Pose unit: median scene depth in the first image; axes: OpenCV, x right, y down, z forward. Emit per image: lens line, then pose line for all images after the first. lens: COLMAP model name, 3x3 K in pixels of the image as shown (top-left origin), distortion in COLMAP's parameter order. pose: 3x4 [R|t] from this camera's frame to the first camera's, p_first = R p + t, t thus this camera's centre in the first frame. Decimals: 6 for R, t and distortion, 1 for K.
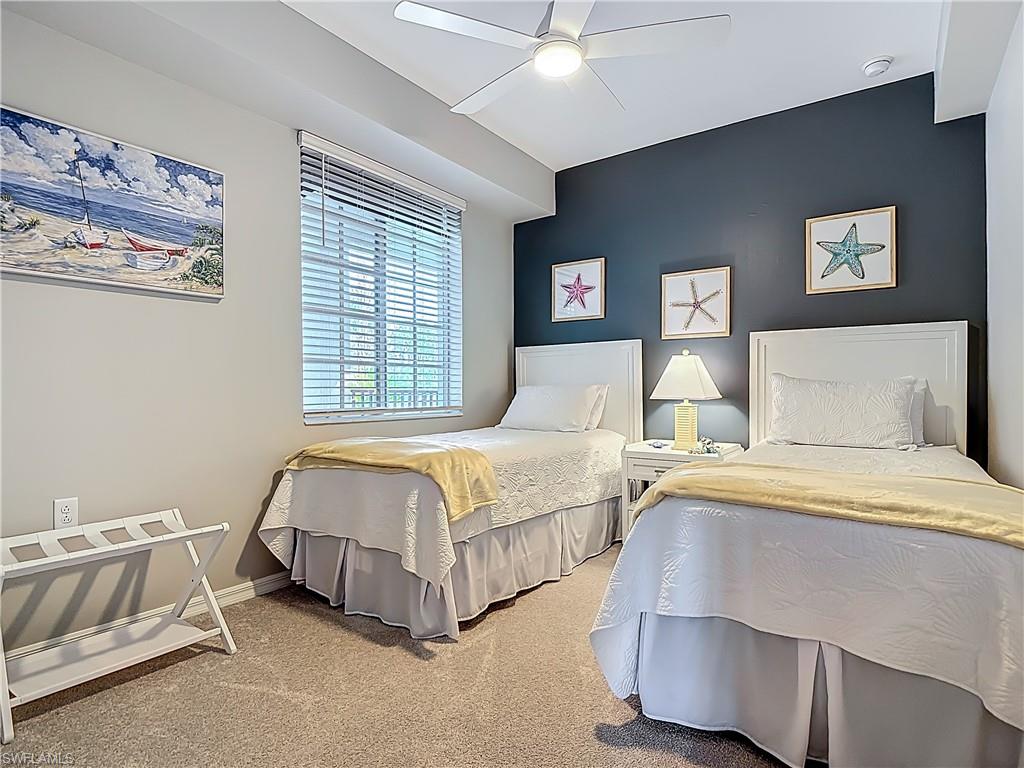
lens RADIAL K [[551.9, 0, 490.1], [0, 551.9, 387.1], [0, 0, 1]] dist [0.026933, -0.036275]
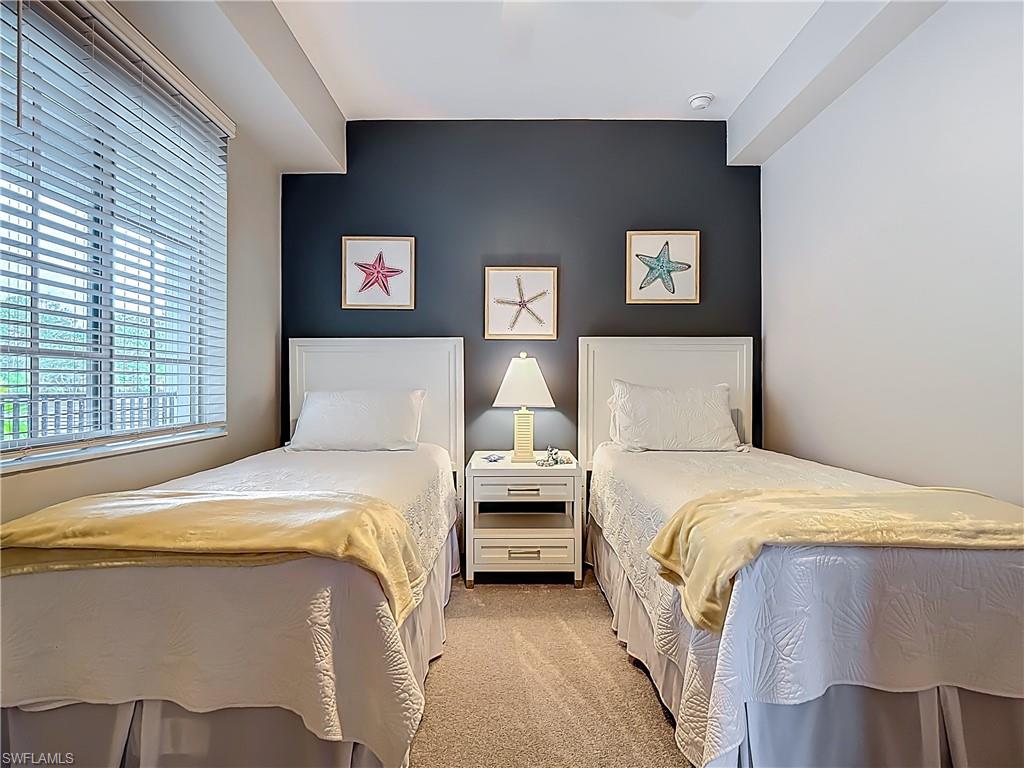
lens RADIAL K [[551.3, 0, 512.2], [0, 551.3, 386.2], [0, 0, 1]] dist [-0.001415, -0.007337]
pose [[0.800197, -0.000340, 0.599738, -0.205912], [-0.003146, 0.999984, 0.004763, -0.015254], [-0.599730, -0.005698, 0.800182, 0.282727]]
